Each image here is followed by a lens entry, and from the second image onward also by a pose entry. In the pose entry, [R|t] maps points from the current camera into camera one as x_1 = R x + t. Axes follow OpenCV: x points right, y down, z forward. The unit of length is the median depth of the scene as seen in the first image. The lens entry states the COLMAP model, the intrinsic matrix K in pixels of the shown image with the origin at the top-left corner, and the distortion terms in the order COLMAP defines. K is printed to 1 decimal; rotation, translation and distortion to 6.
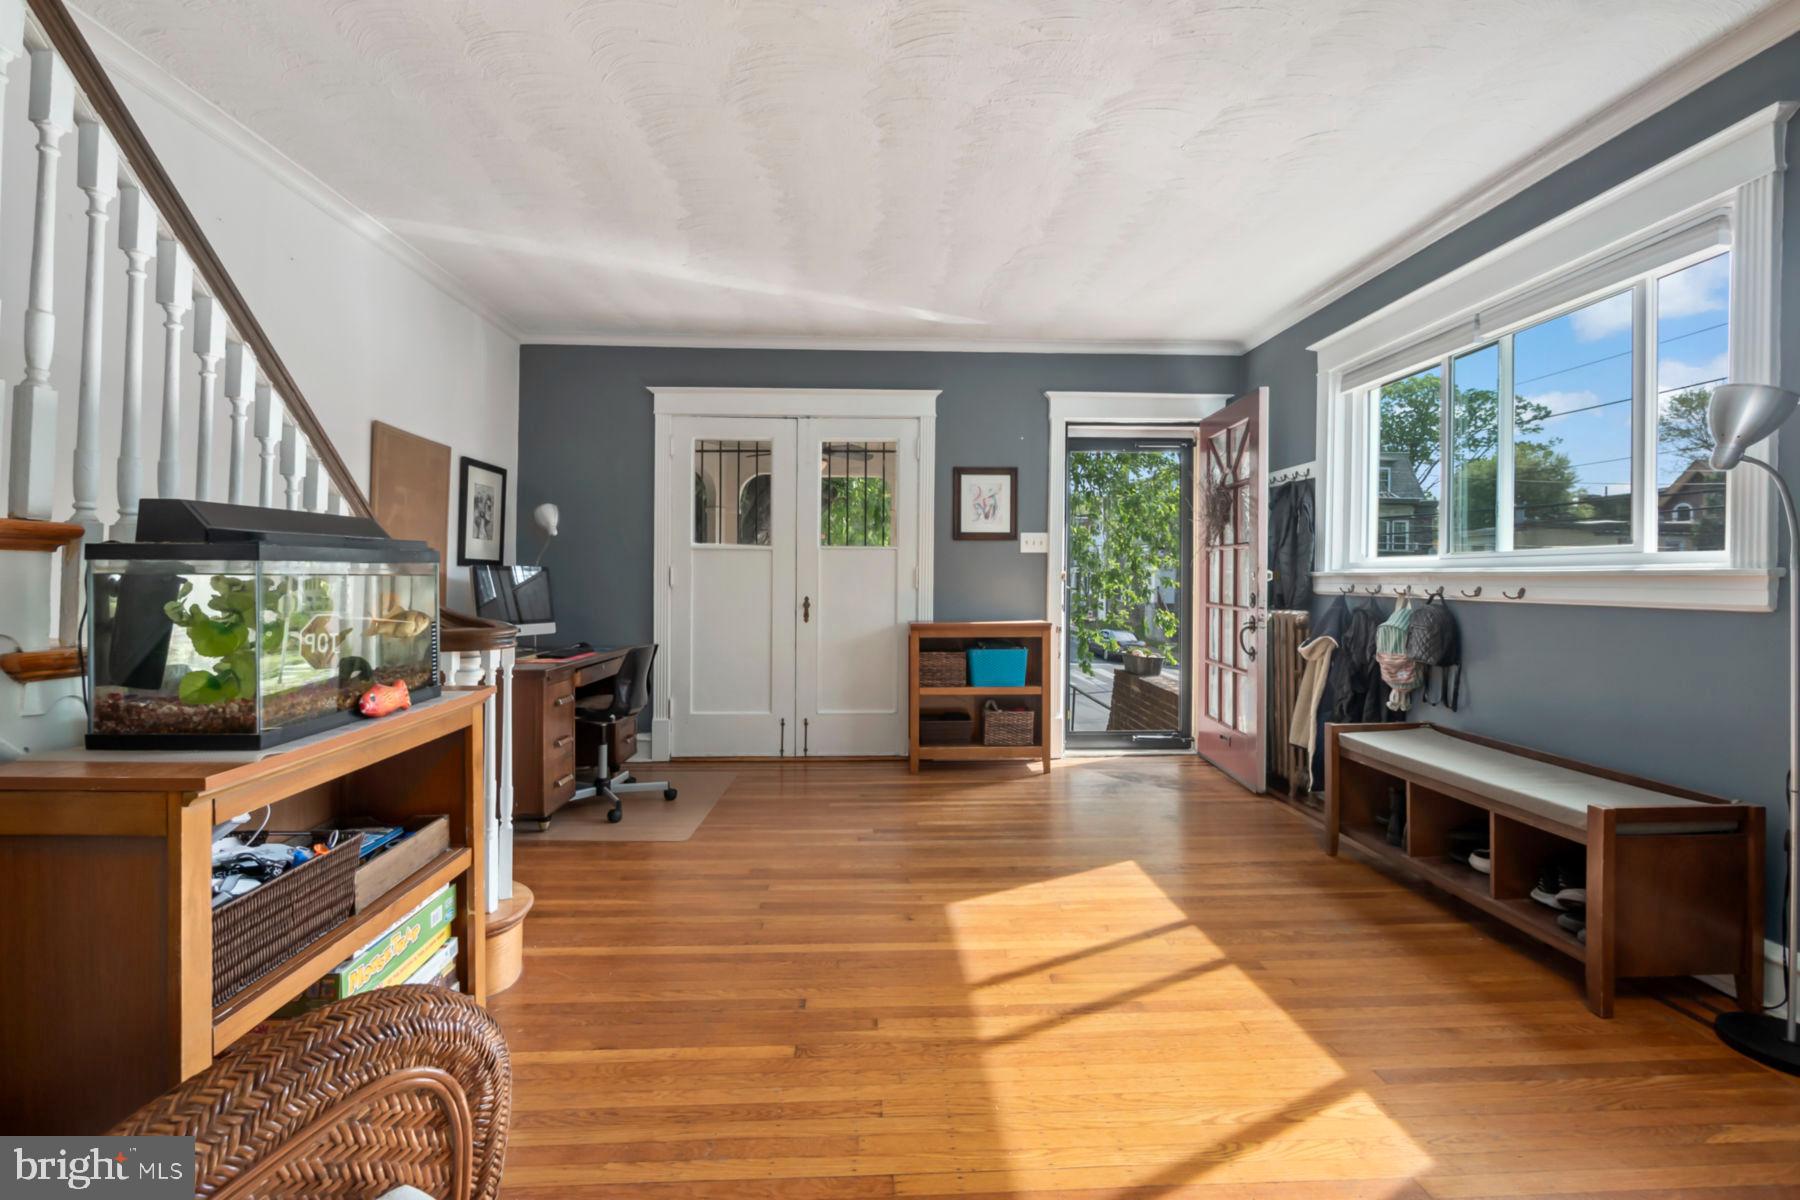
lens RADIAL K [[762.1, 0, 887.4], [0, 762.1, 584.1], [0, 0, 1]] dist [-0.007873, 0.000299]
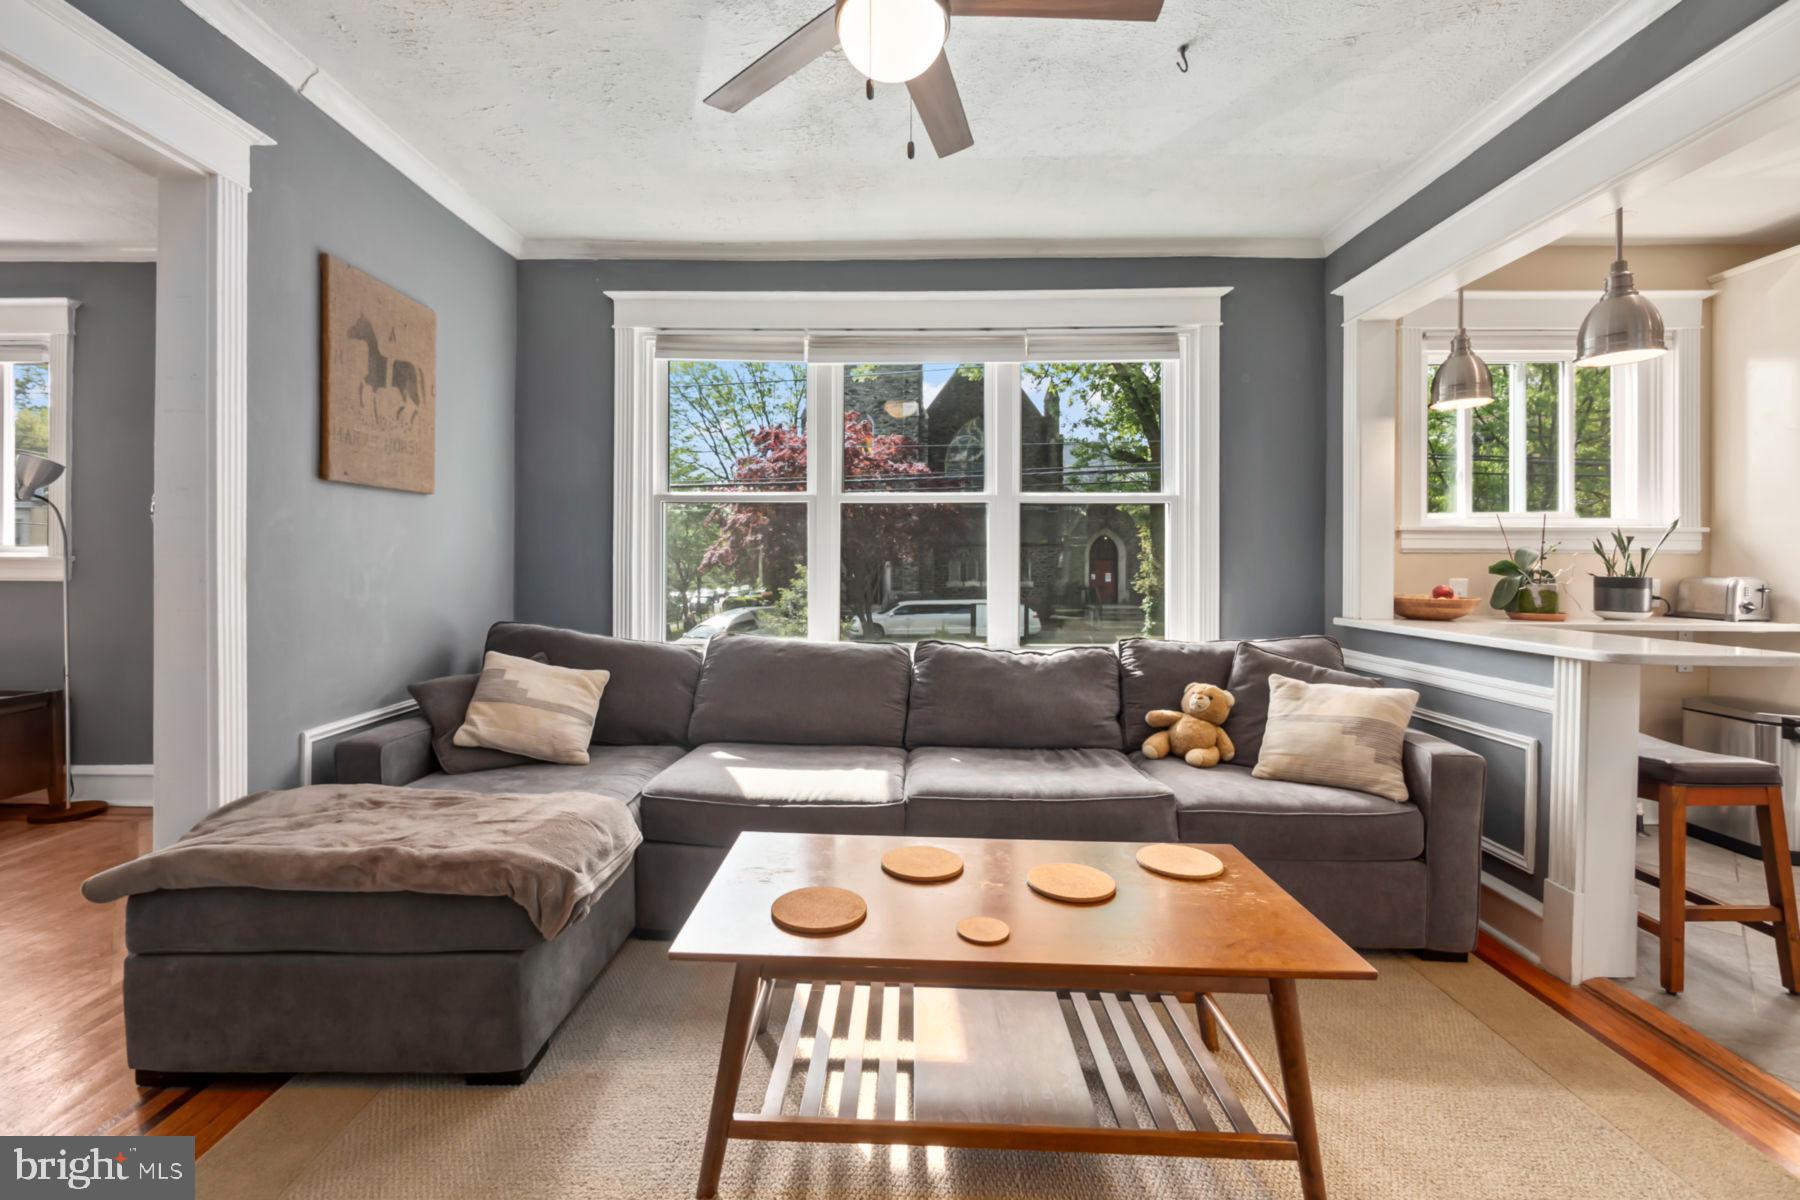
lens RADIAL K [[768.2, 0, 883.2], [0, 768.2, 567.6], [0, 0, 1]] dist [-0.004055, 0.000043]
pose [[0.055574, -0.006765, 0.998432, -0.223509], [0.003378, 0.999973, 0.006588, 0.000100], [-0.998449, 0.003006, 0.055595, -0.434927]]
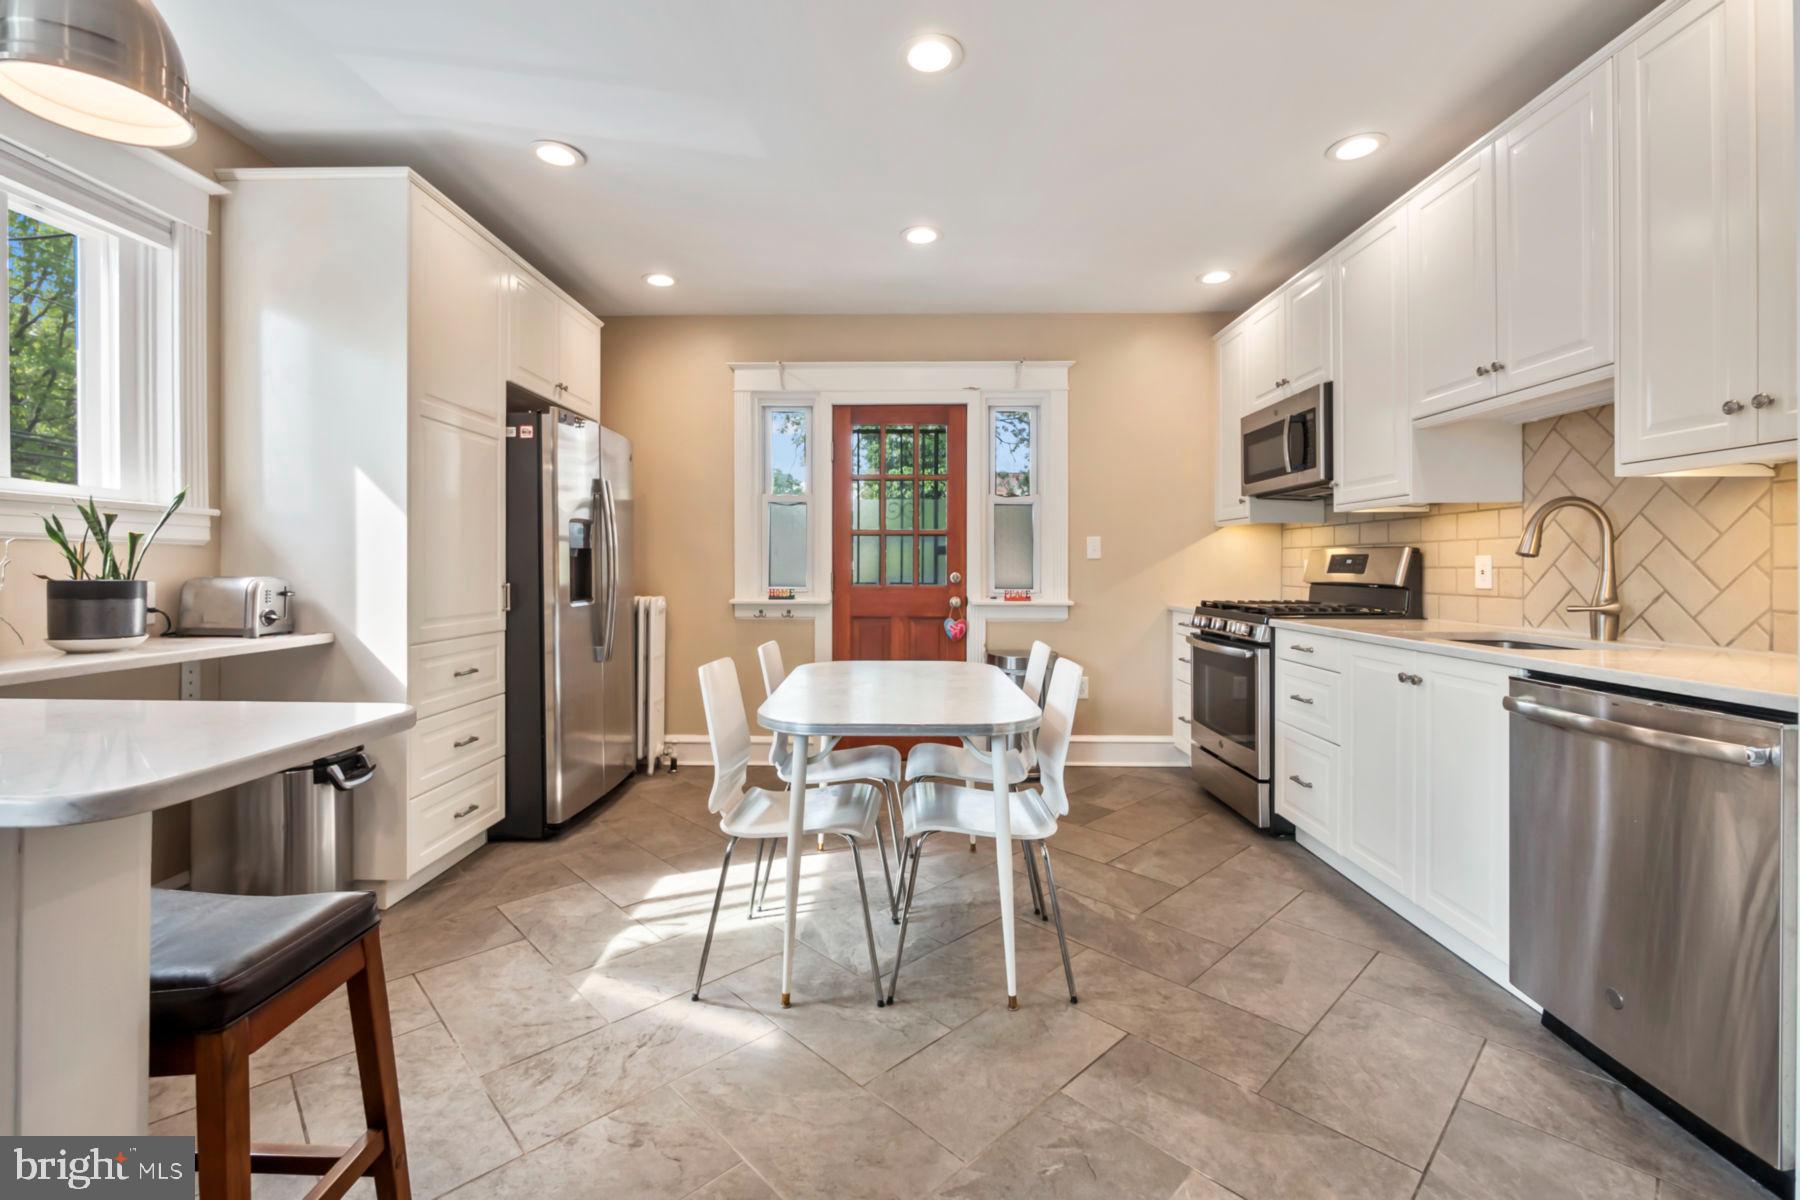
lens RADIAL K [[768.2, 0, 883.2], [0, 768.2, 567.6], [0, 0, 1]] dist [-0.004055, 0.000043]
pose [[-0.998463, -0.004362, 0.055259, 0.053118], [-0.003868, 0.999952, 0.009052, 0.002965], [-0.055296, 0.008824, -0.998431, -0.670256]]
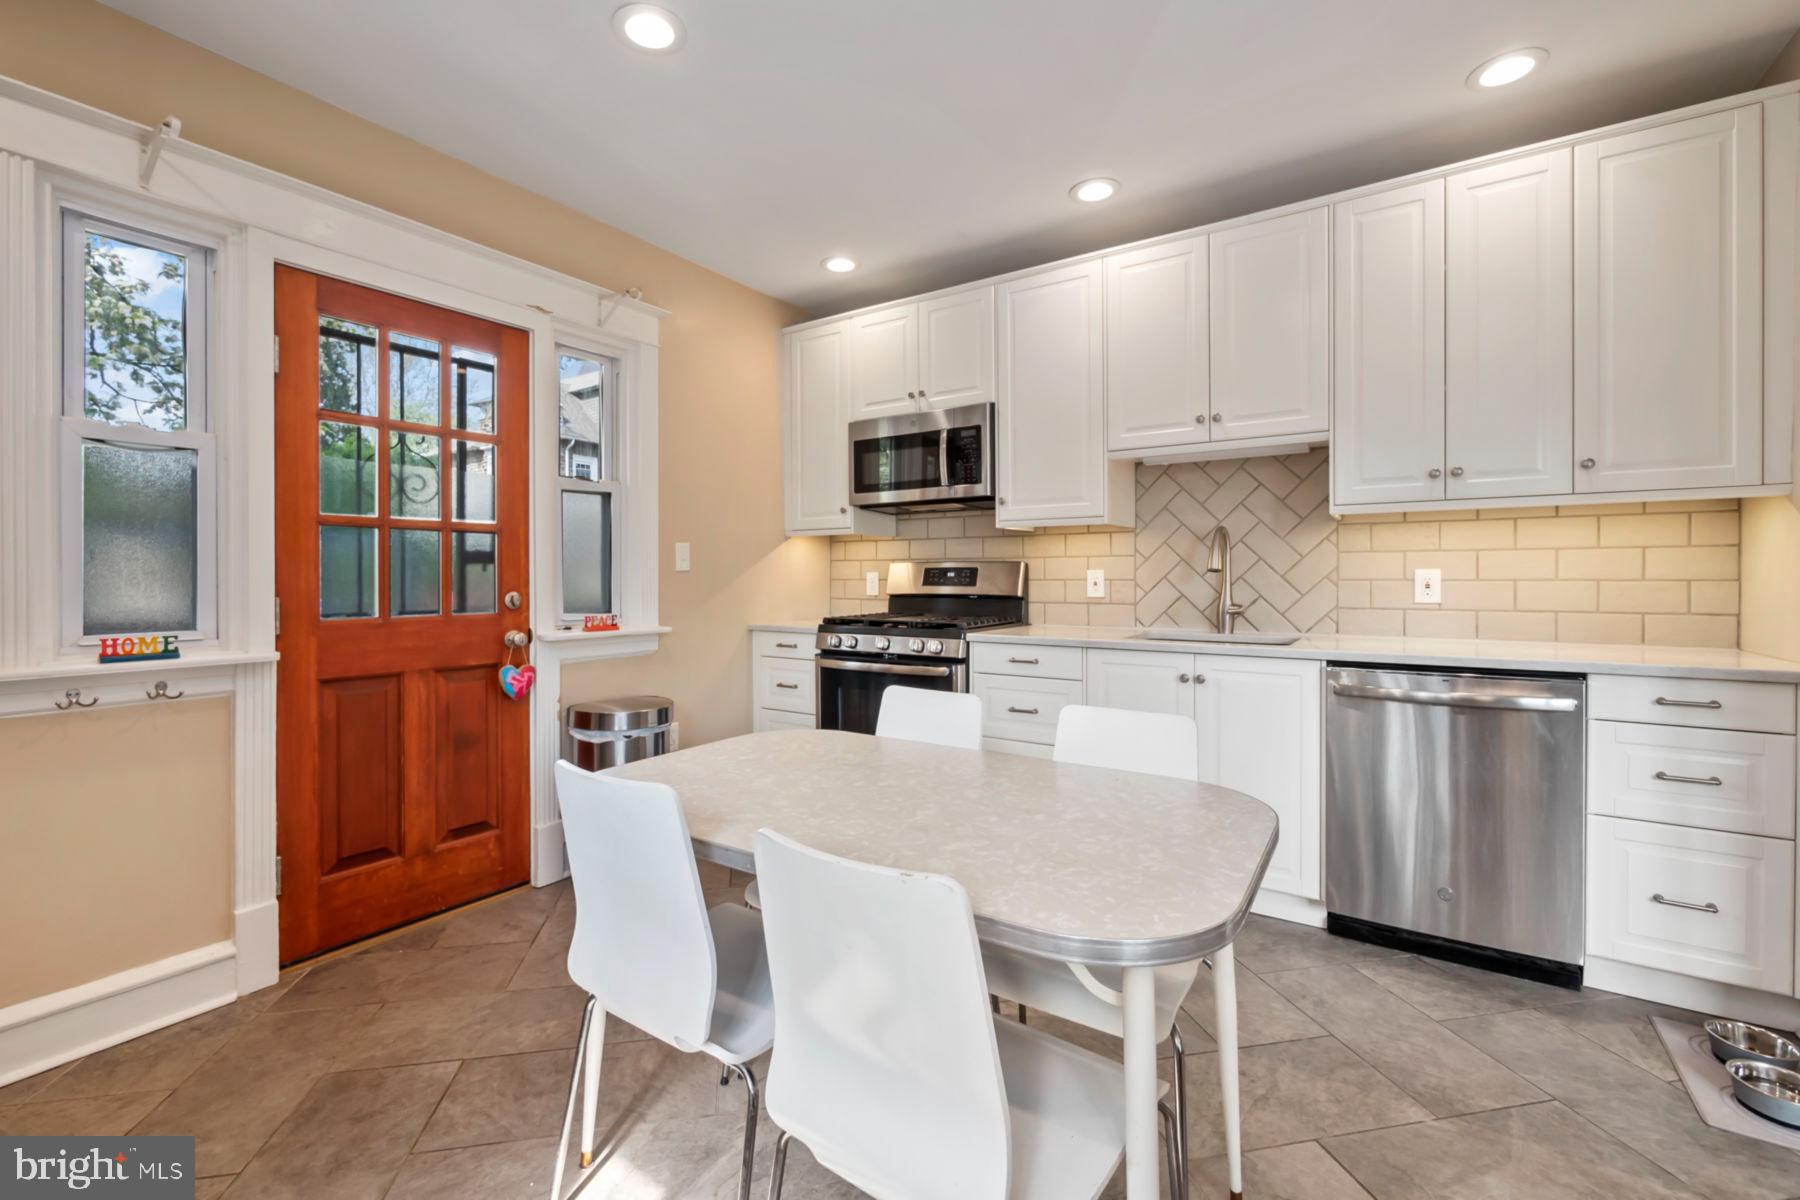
lens RADIAL K [[762.1, 0, 887.4], [0, 762.1, 584.1], [0, 0, 1]] dist [-0.007873, 0.000299]
pose [[-0.593146, 0.008042, -0.805055, 0.317599], [-0.004313, 0.999904, 0.013166, 0.001839], [0.805084, 0.011282, -0.593054, -1.023936]]
